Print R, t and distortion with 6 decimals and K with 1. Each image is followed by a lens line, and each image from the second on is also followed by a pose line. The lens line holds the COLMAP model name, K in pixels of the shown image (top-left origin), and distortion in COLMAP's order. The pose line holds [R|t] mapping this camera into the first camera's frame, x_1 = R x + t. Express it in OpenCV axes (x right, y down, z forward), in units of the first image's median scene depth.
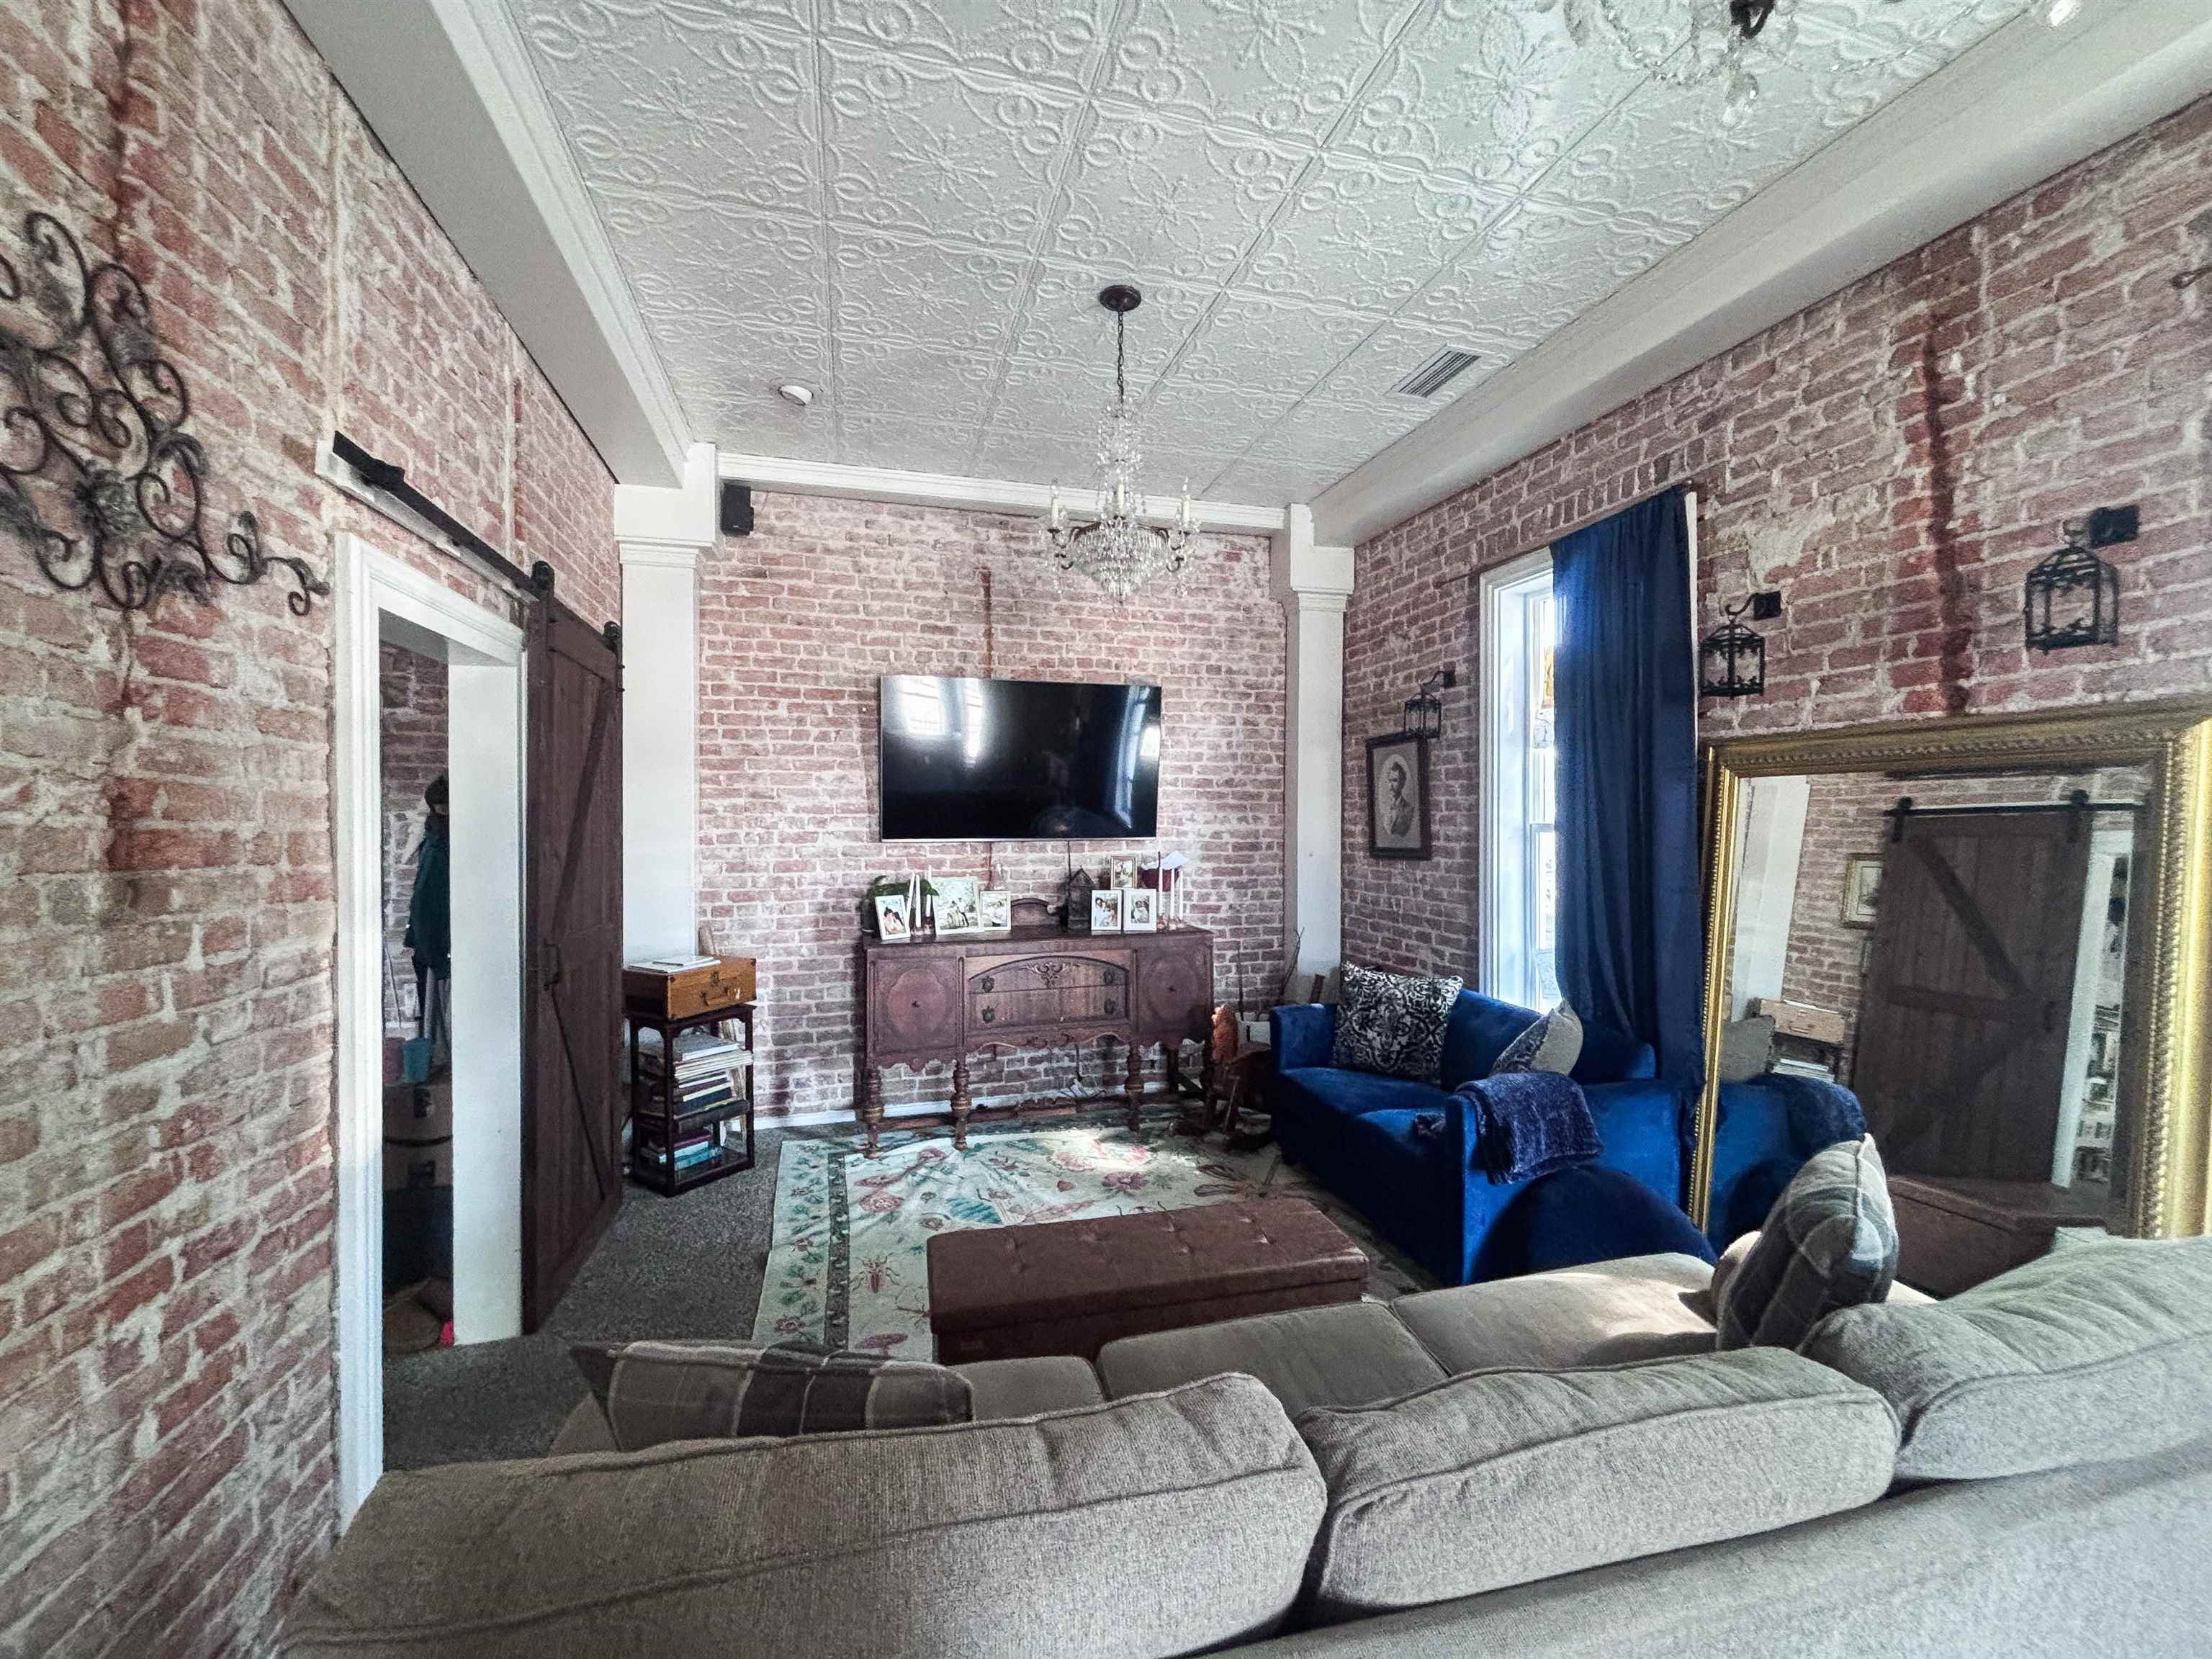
lens RADIAL K [[895.7, 0, 1106.0], [0, 895.7, 829.5], [0, 0, 1]] dist [0.005528, 0.000125]
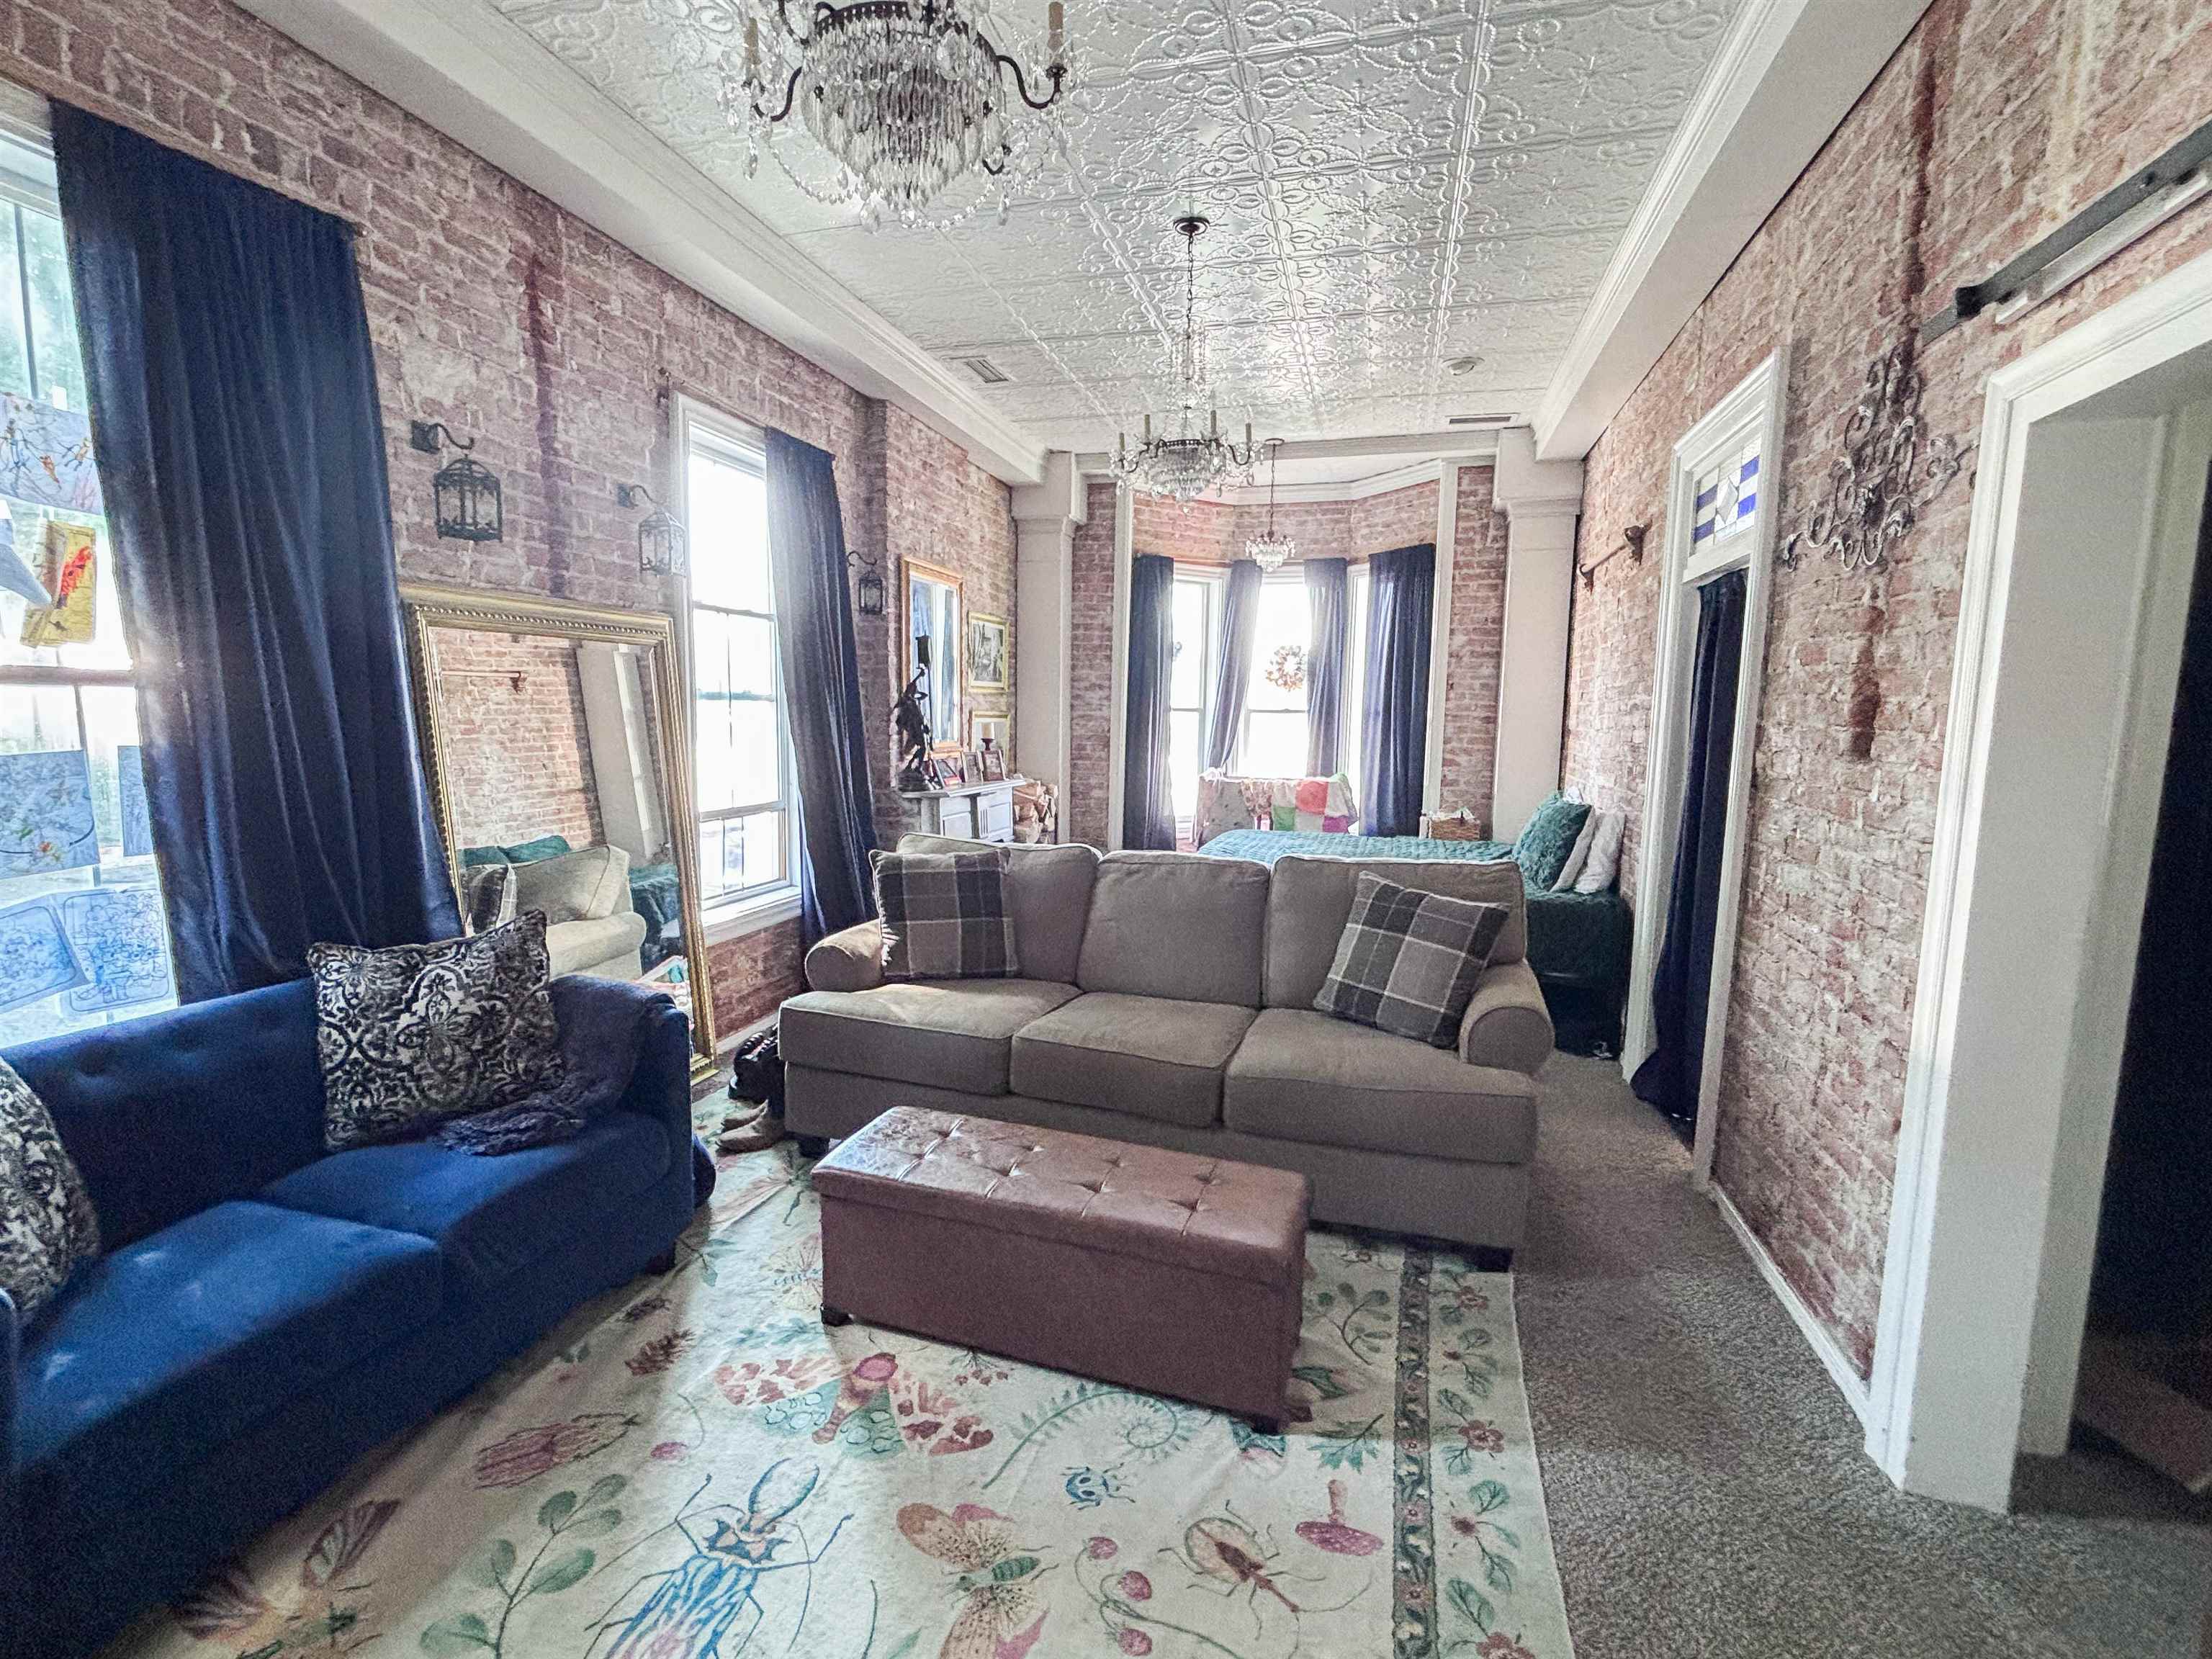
lens RADIAL K [[977.7, 0, 1106.0], [0, 977.7, 829.5], [0, 0, 1]] dist [0.020908, -0.000095]
pose [[-0.842888, -0.084777, 0.531369, -0.494560], [-0.017859, 0.991374, 0.129839, 0.005638], [-0.537793, 0.099950, -0.837131, 1.759320]]
